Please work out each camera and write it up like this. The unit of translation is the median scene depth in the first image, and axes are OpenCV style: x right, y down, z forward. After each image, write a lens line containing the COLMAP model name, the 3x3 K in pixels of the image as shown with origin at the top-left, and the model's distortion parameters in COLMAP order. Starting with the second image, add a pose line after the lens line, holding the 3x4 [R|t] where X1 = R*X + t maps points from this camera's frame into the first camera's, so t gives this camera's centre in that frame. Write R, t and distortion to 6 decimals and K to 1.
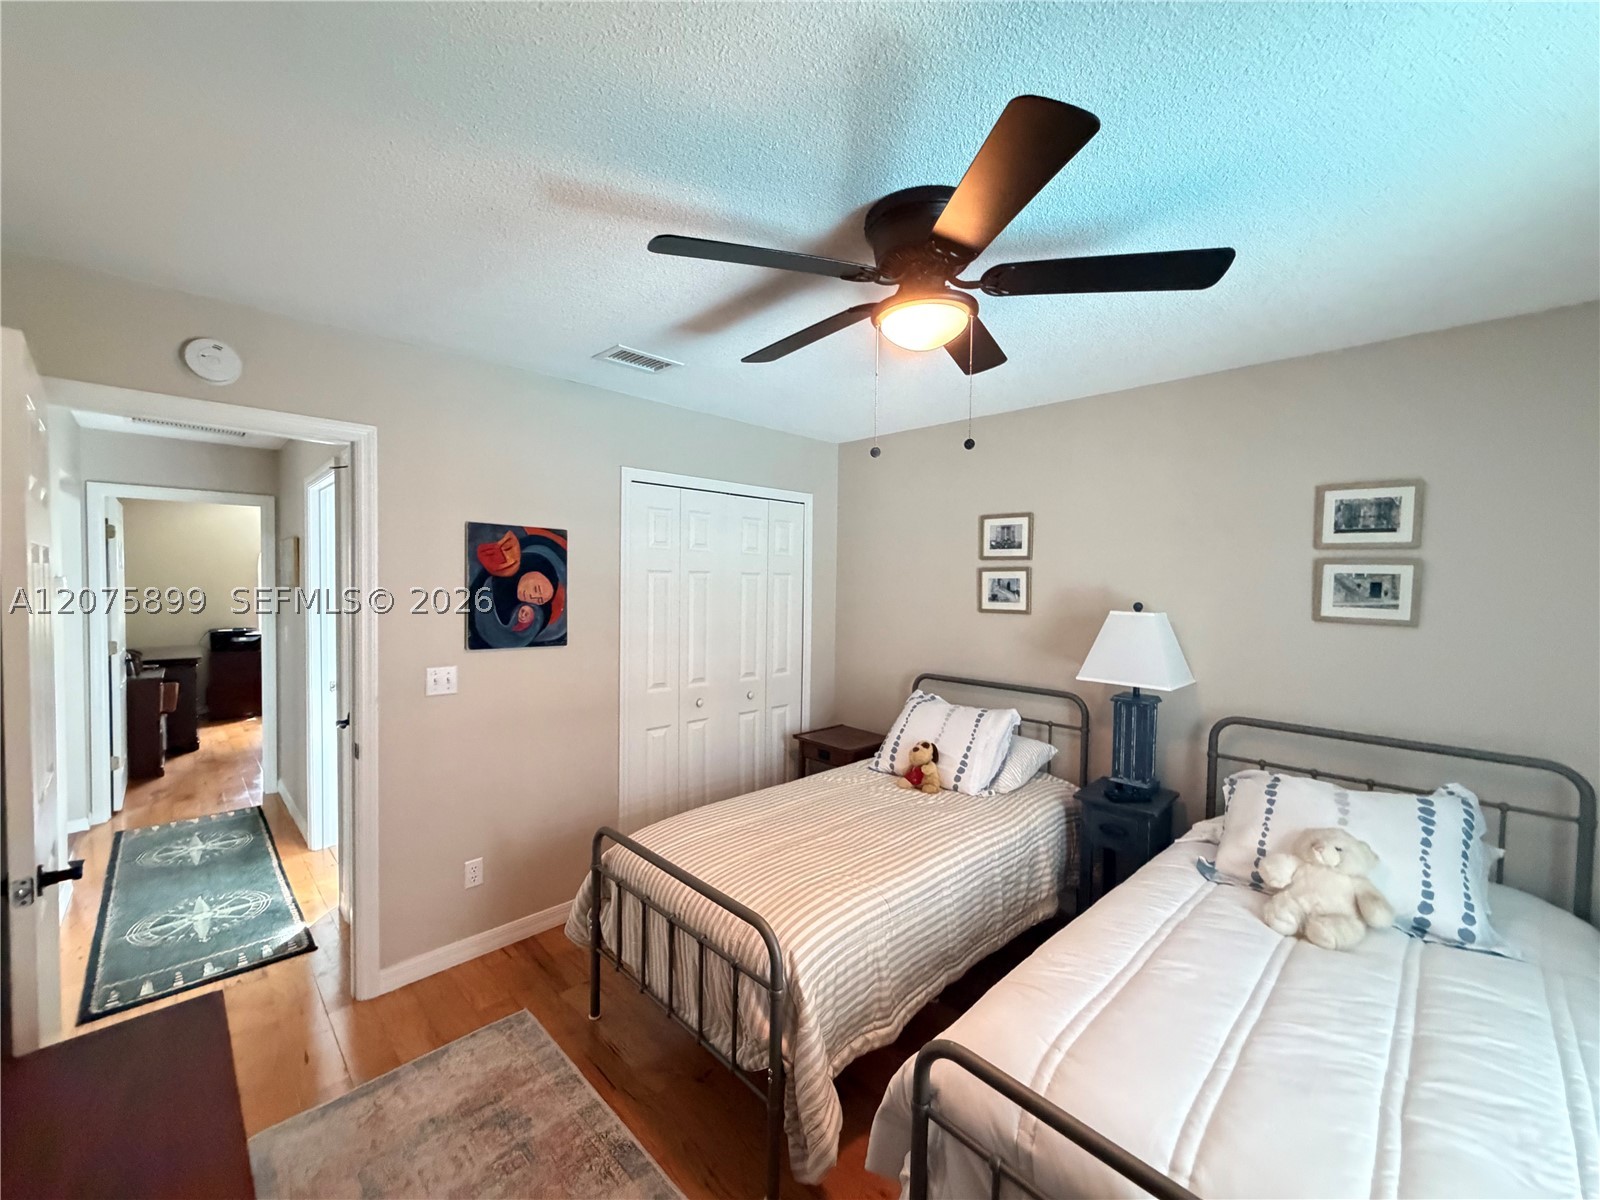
lens RADIAL K [[639.9, 0, 796.3], [0, 639.9, 601.7], [0, 0, 1]] dist [0.001462, -0.000447]
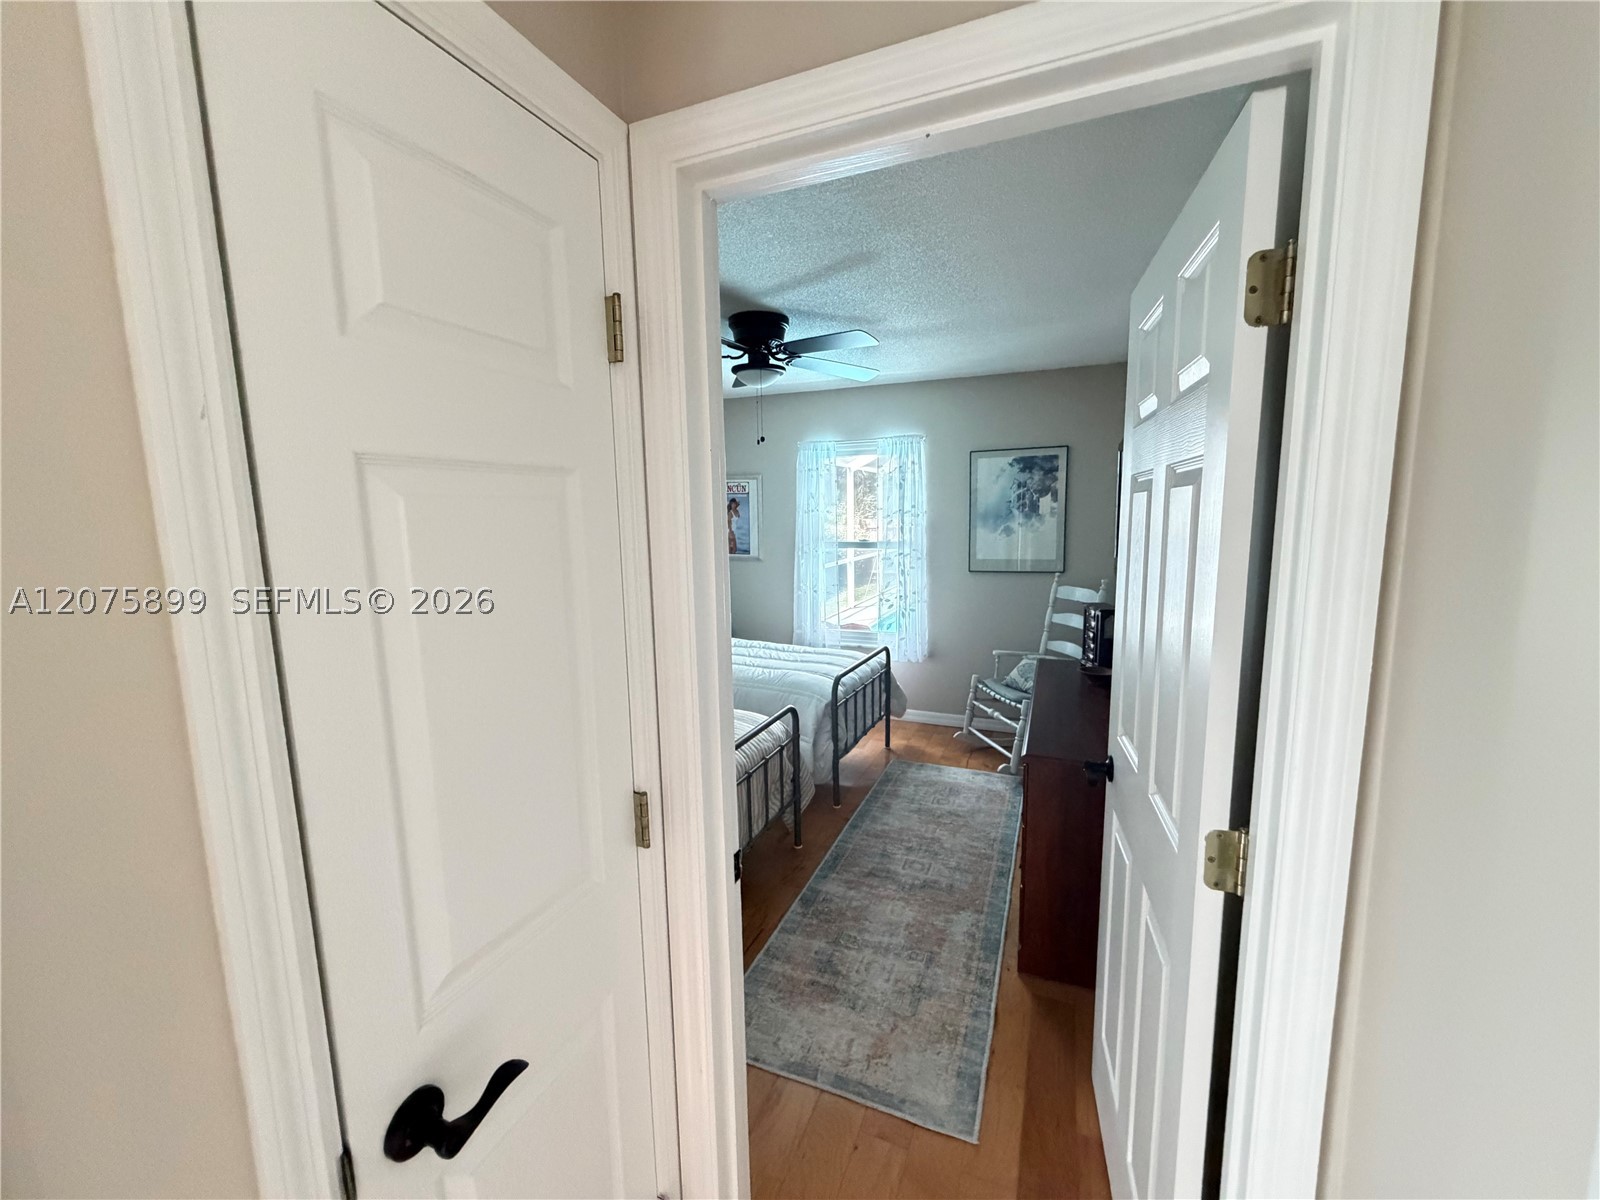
lens RADIAL K [[639.9, 0, 796.3], [0, 639.9, 601.7], [0, 0, 1]] dist [0.001462, -0.000447]
pose [[-0.382948, -0.135786, 0.913736, -0.994363], [0.044261, 0.985305, 0.164971, -0.044161], [-0.922709, 0.103619, -0.371310, 0.984092]]
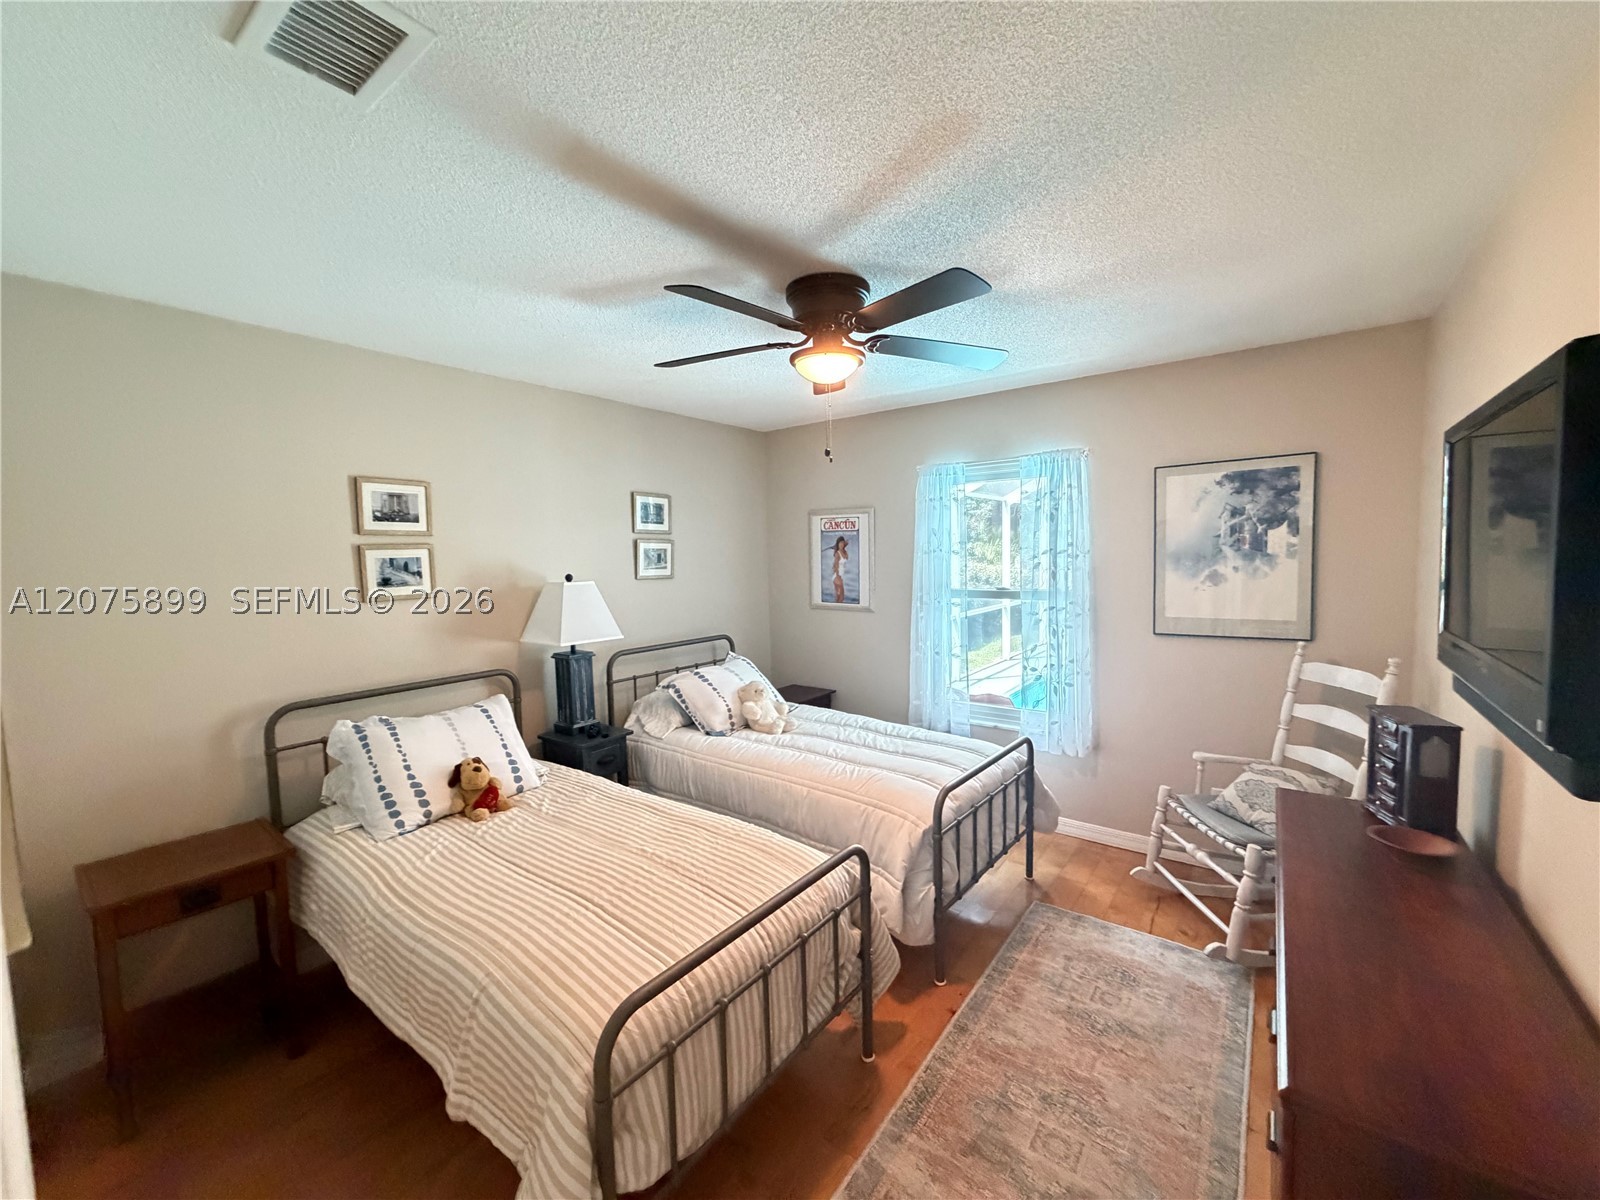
lens RADIAL K [[639.9, 0, 796.3], [0, 639.9, 601.7], [0, 0, 1]] dist [0.001462, -0.000447]
pose [[-0.143224, -0.083333, 0.986176, -0.702248], [0.056454, 0.994138, 0.092204, -0.033692], [-0.988079, 0.068880, -0.137680, 0.755213]]
